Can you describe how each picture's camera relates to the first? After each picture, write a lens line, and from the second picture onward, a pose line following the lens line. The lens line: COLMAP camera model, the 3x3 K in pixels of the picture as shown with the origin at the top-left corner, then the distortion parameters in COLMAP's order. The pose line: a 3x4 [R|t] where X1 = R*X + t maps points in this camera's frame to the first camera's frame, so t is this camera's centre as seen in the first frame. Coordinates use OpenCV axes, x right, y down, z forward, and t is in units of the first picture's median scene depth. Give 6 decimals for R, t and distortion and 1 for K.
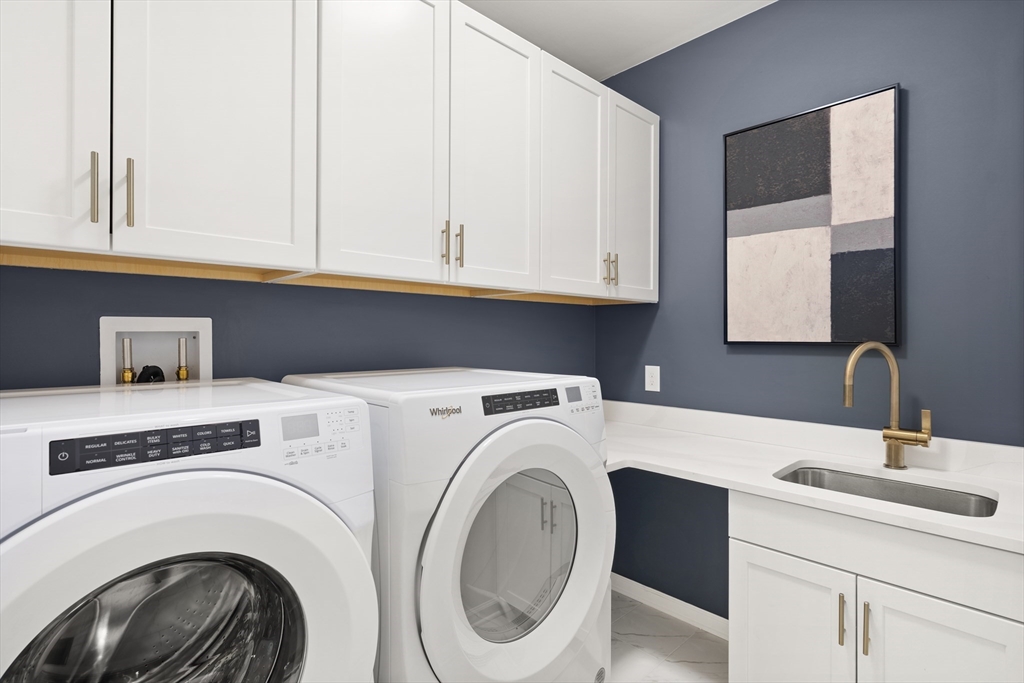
lens RADIAL K [[489.8, 0, 504.4], [0, 489.8, 313.5], [0, 0, 1]] dist [0.001506, -0.000206]
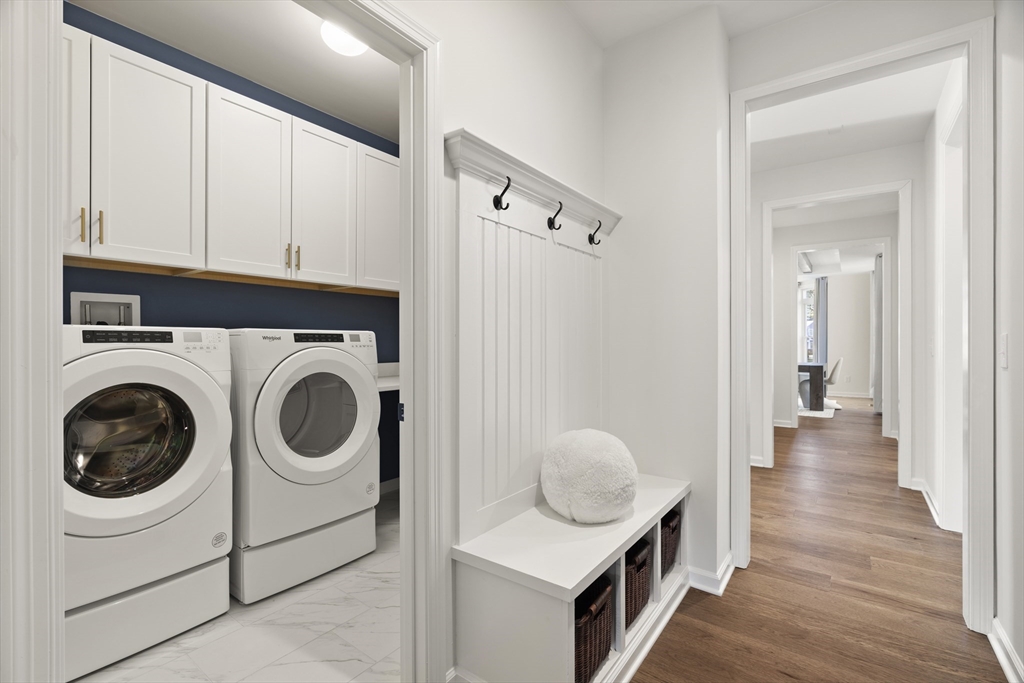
lens RADIAL K [[471.3, 0, 518.8], [0, 471.3, 330.9], [0, 0, 1]] dist [-0.002488, 0.000116]
pose [[0.983838, 0.004540, 0.179006, 0.466523], [-0.007091, 0.999882, 0.013615, 0.113180], [-0.178923, -0.014665, 0.983754, -0.970054]]
